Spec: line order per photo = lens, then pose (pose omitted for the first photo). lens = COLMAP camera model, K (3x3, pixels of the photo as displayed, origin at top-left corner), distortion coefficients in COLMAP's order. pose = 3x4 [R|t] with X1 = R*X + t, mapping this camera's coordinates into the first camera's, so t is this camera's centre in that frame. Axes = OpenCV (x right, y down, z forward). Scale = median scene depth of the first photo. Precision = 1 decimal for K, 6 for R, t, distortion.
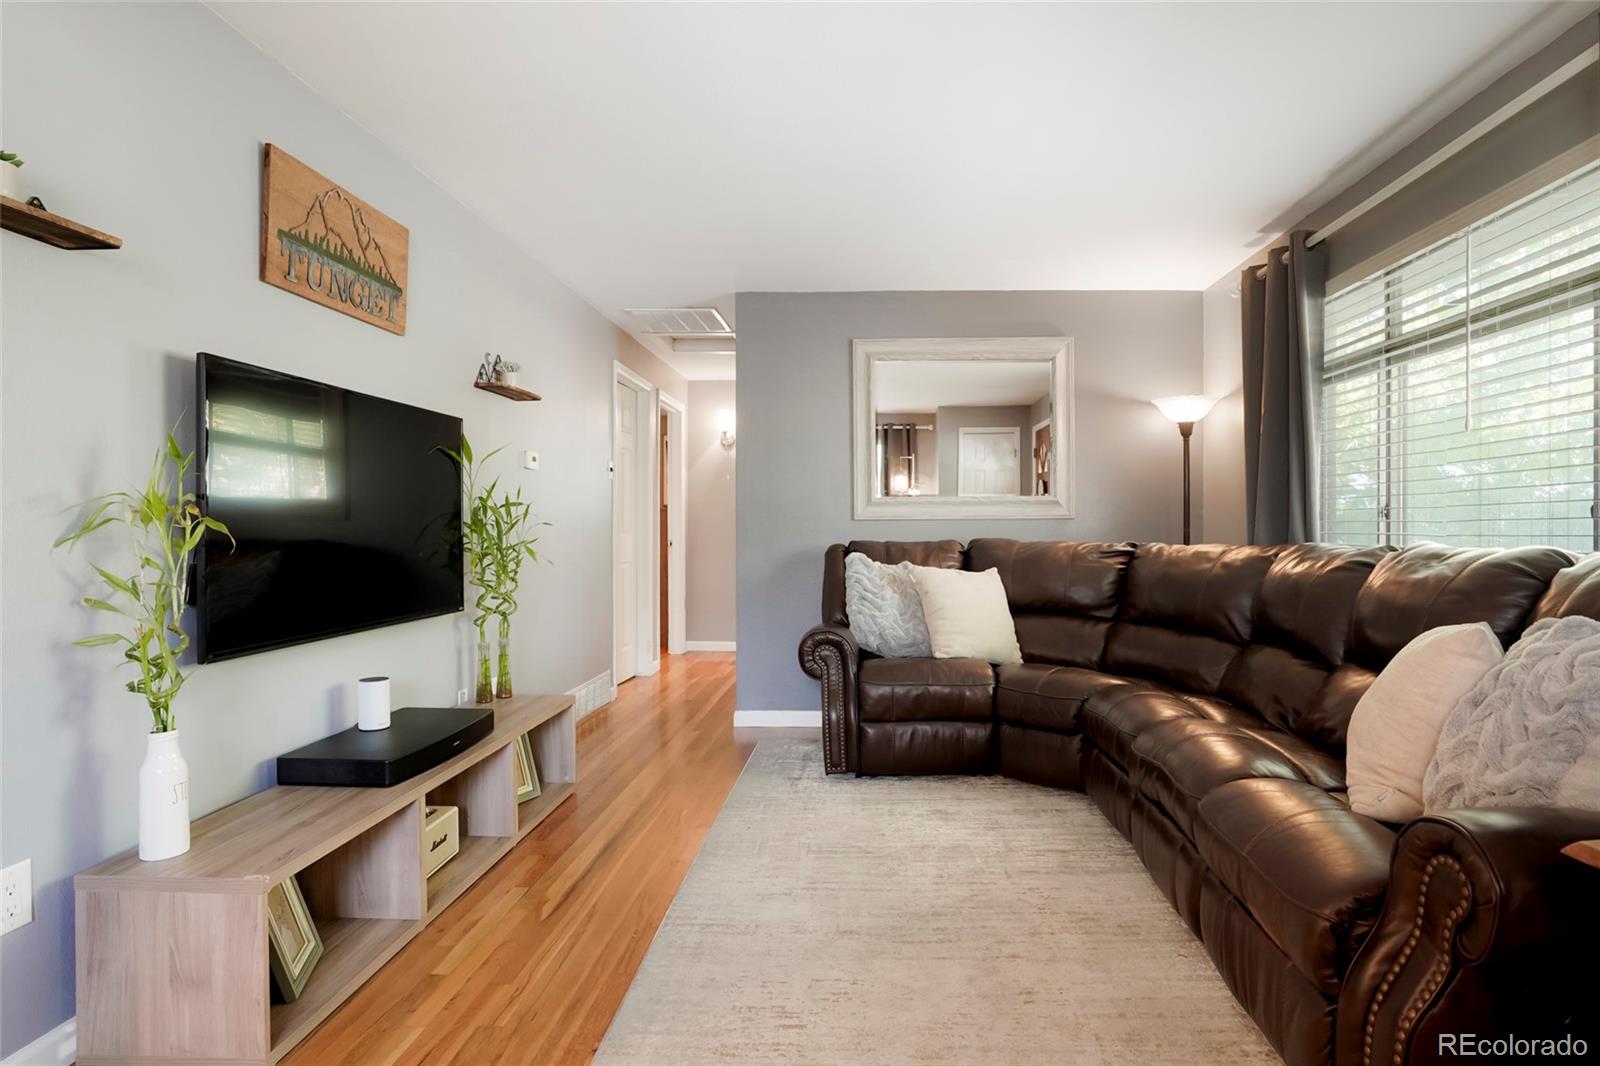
lens RADIAL K [[853.8, 0, 799.7], [0, 853.8, 530.2], [0, 0, 1]] dist [-0.003953, 0.004650]
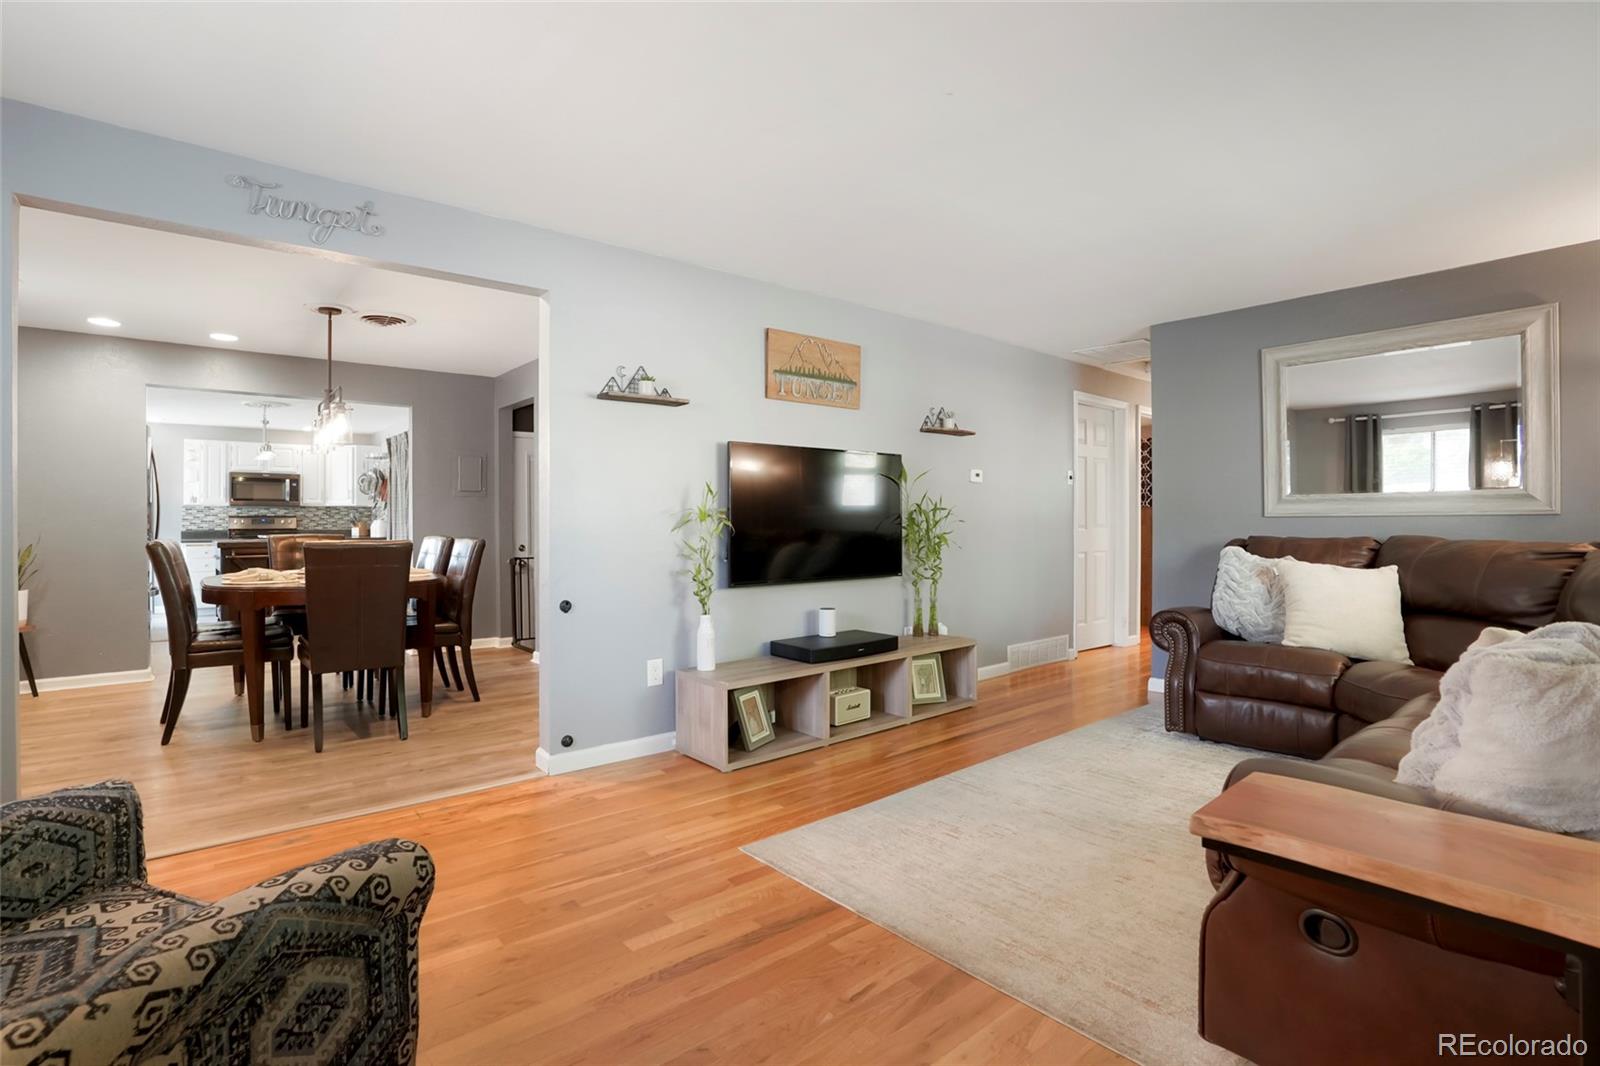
lens RADIAL K [[750.3, 0, 792.0], [0, 750.3, 526.9], [0, 0, 1]] dist [-0.022972, 0.002283]
pose [[0.692475, 0.006557, -0.721412, 0.451039], [-0.004020, 0.999978, 0.005230, -0.002326], [0.721431, -0.000722, 0.692486, -0.105861]]
